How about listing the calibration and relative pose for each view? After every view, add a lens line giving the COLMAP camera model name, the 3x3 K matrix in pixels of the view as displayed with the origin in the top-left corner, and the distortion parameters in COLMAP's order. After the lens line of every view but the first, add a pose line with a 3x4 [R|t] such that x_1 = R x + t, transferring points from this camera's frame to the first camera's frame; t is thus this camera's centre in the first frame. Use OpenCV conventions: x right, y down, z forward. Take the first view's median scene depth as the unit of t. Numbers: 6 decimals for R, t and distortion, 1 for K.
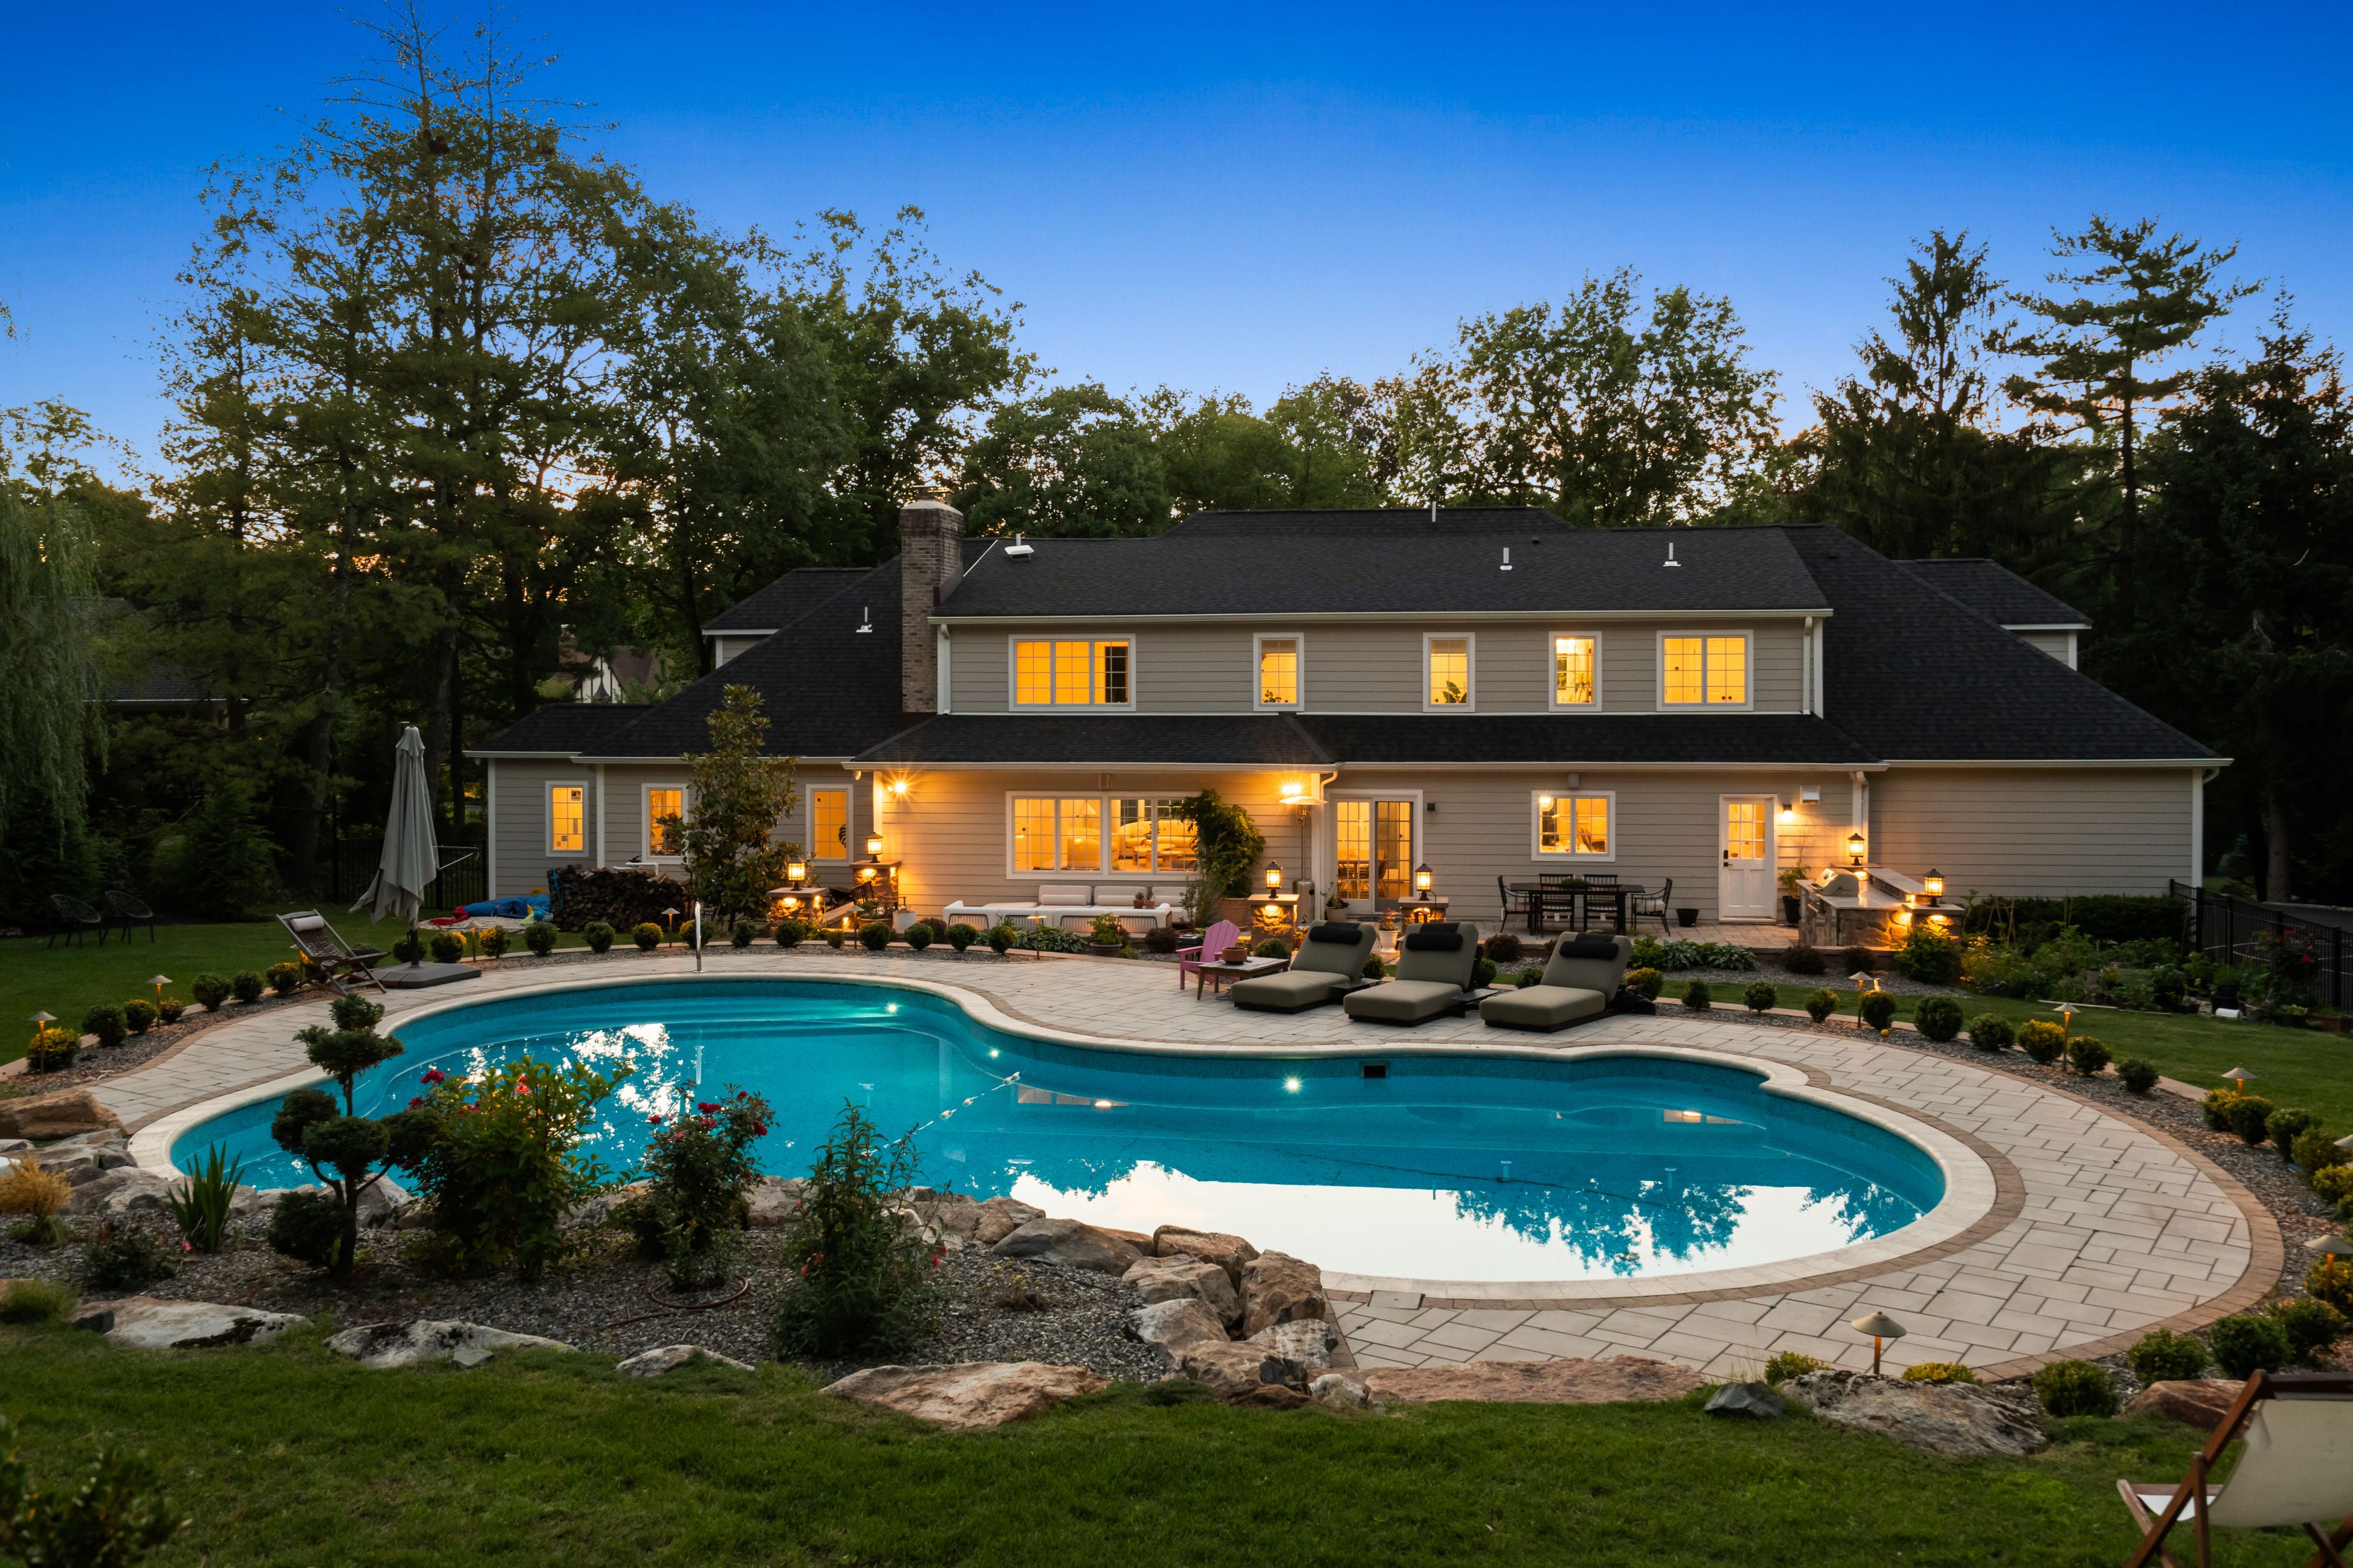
lens RADIAL K [[1982.3, 0, 1179.9], [0, 1982.3, 689.6], [0, 0, 1]] dist [0.014306, -0.010162]
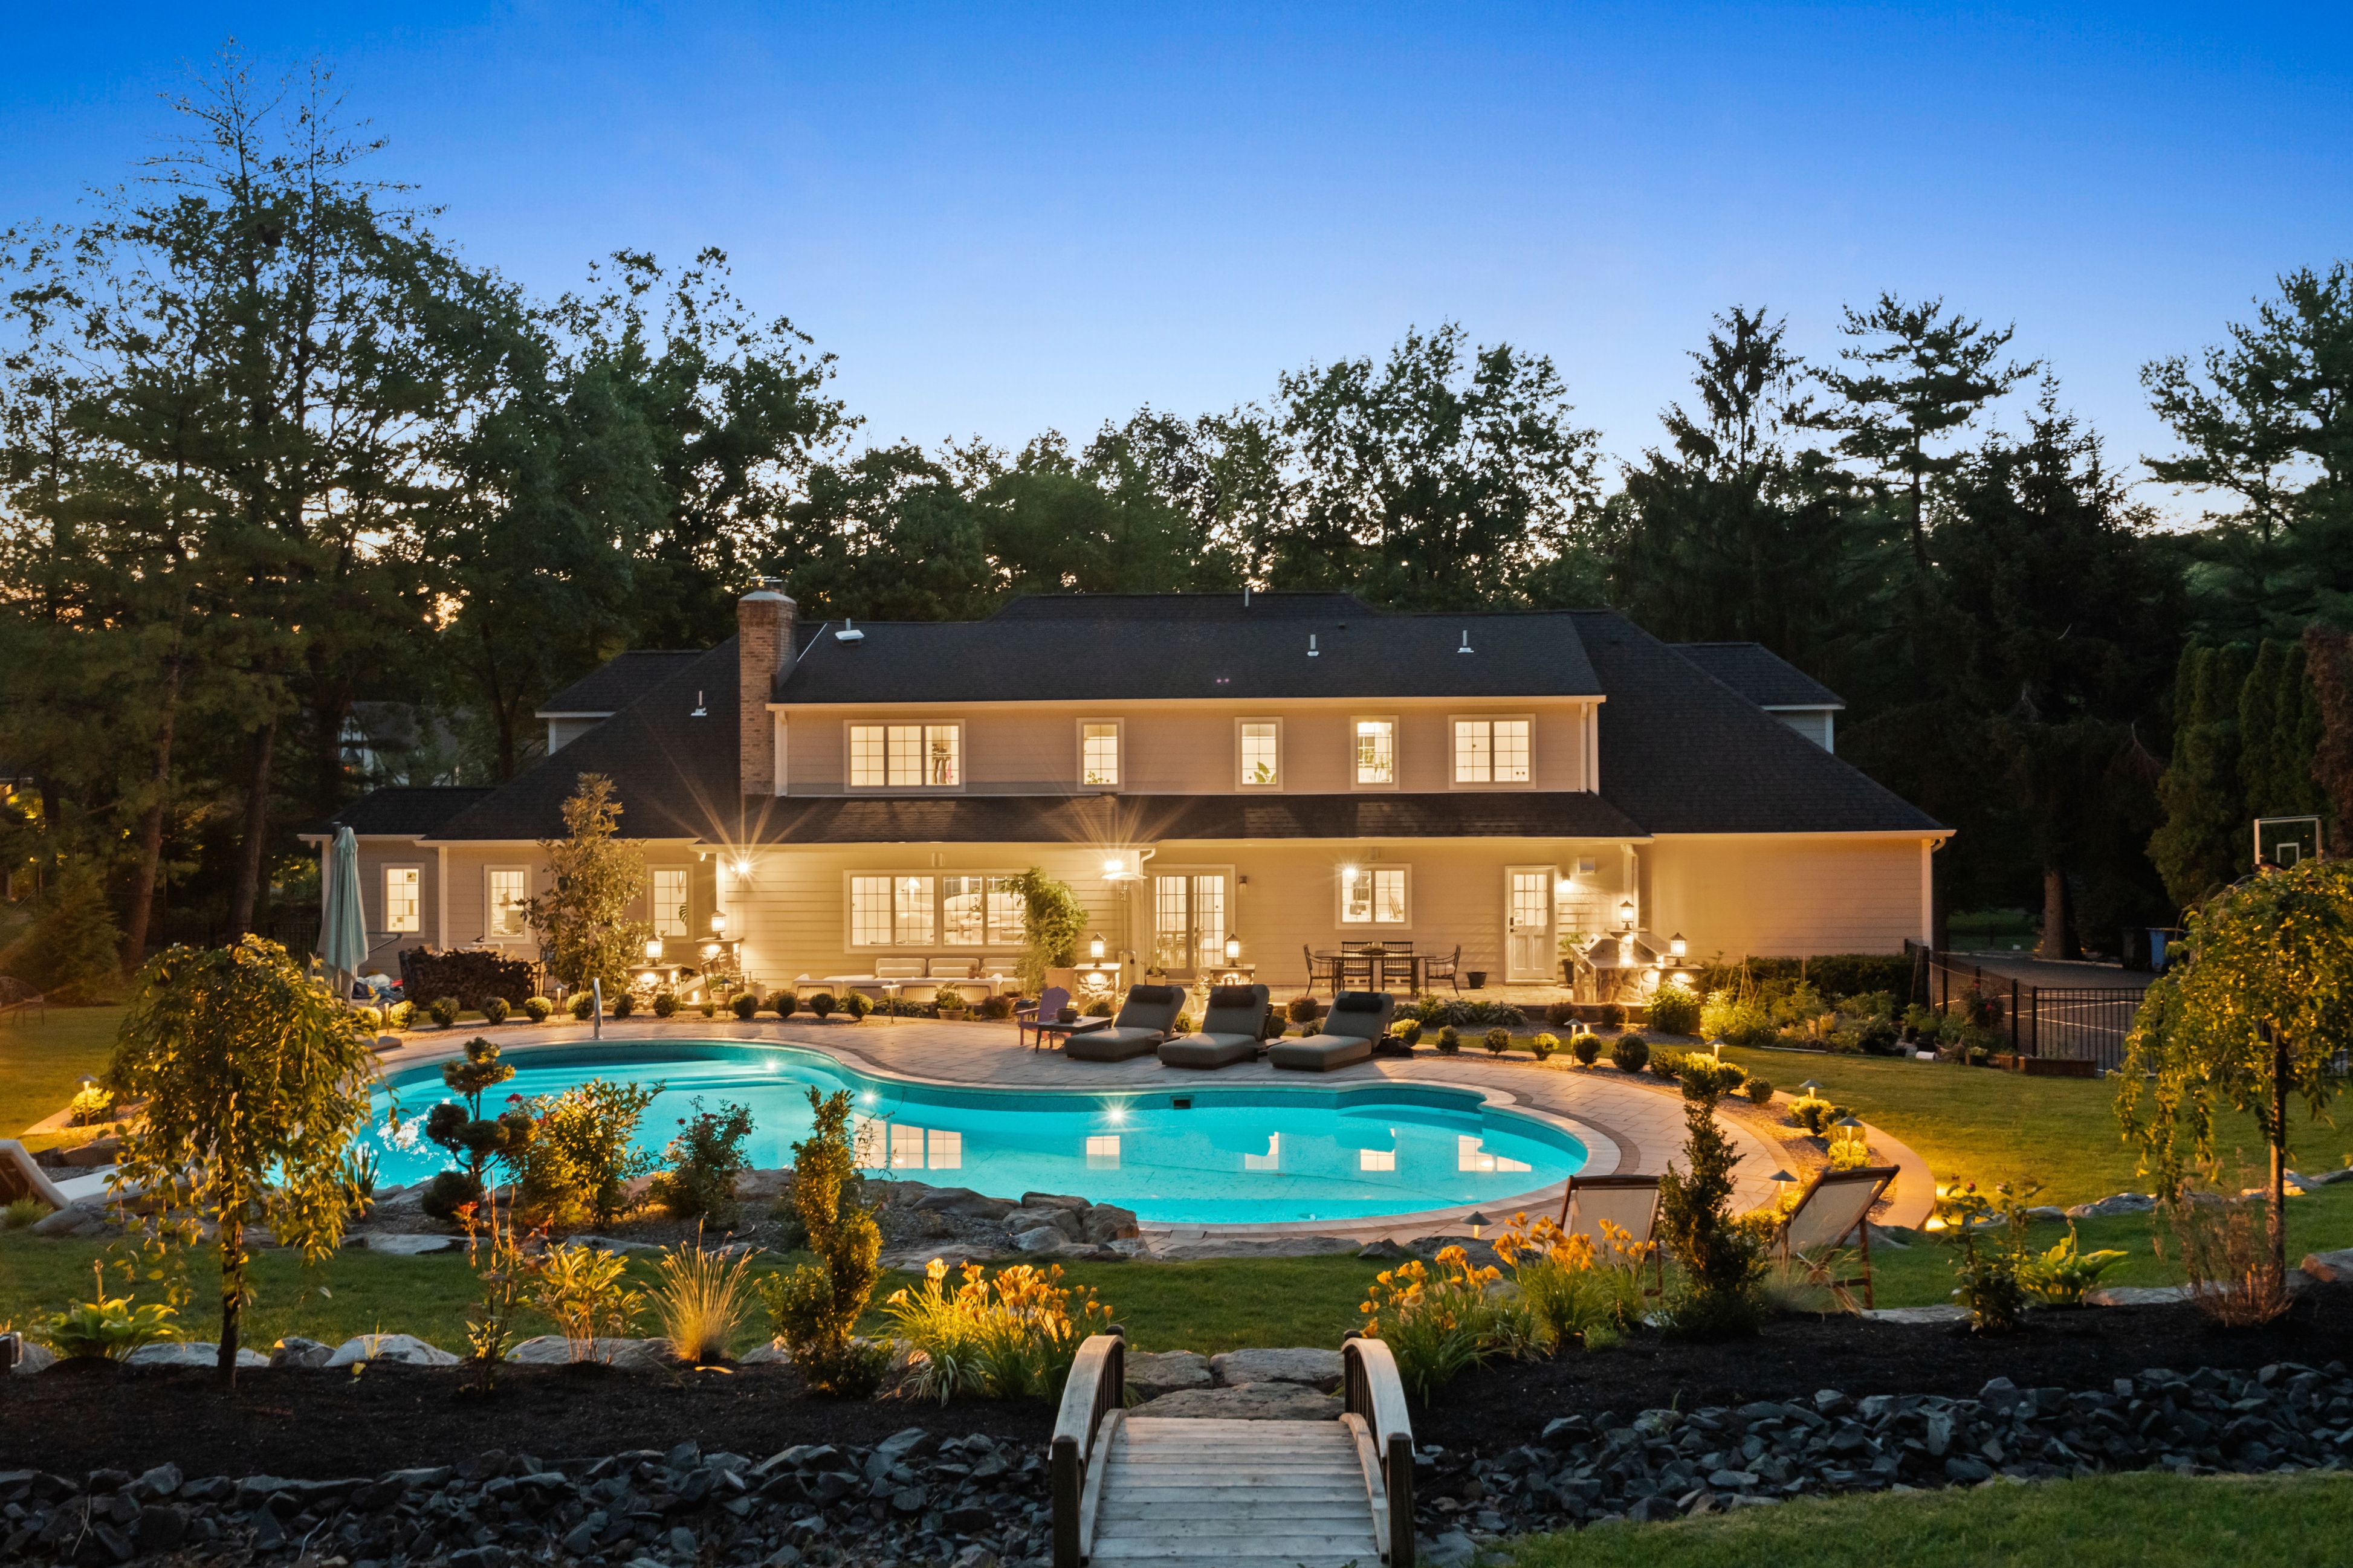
lens RADIAL K [[2245.6, 0, 1167.1], [0, 2245.6, 683.1], [0, 0, 1]] dist [0.000674, -0.001149]
pose [[0.996695, -0.003772, 0.081147, -0.012208], [0.005597, 0.999736, -0.022272, -0.020378], [-0.081041, 0.022653, 0.996453, -0.206090]]
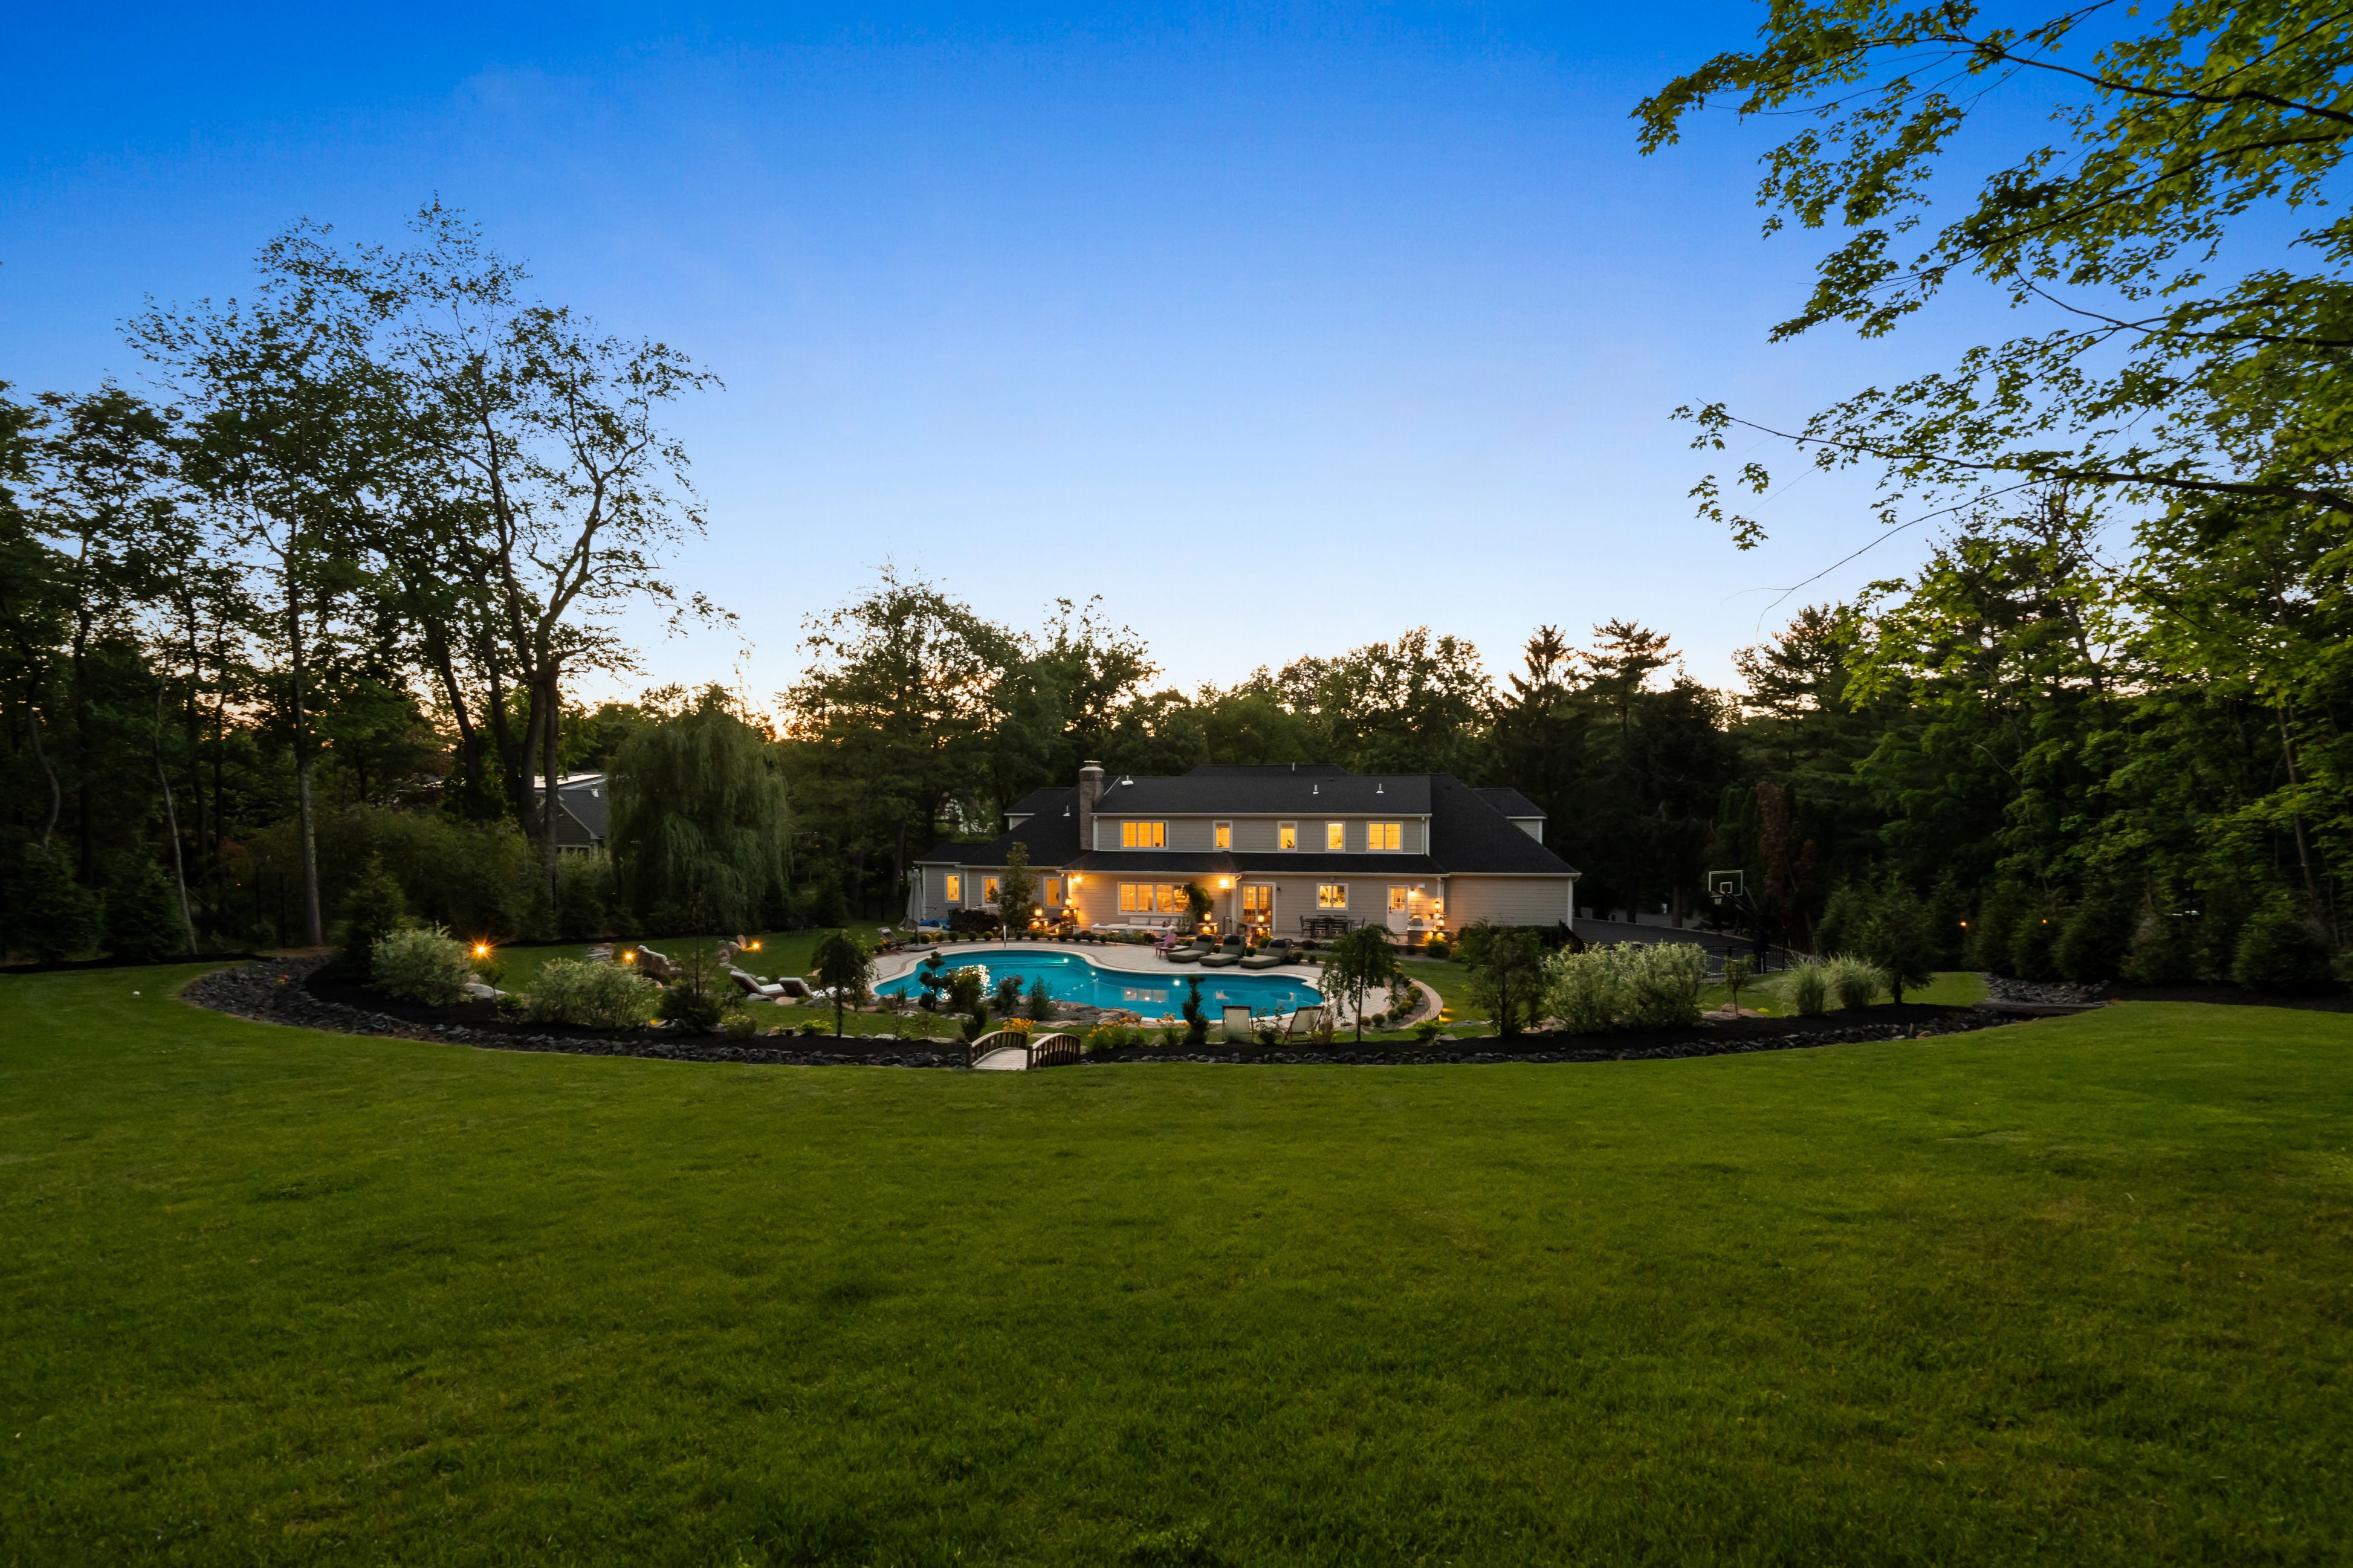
lens RADIAL K [[1113.8, 0, 1175.1], [0, 1113.8, 790.3], [0, 0, 1]] dist [-0.015084, 0.000320]
pose [[0.996841, 0.000577, -0.079422, 0.104373], [-0.000684, 0.999999, -0.001325, -0.066835], [0.079421, 0.001375, 0.996840, -0.465361]]
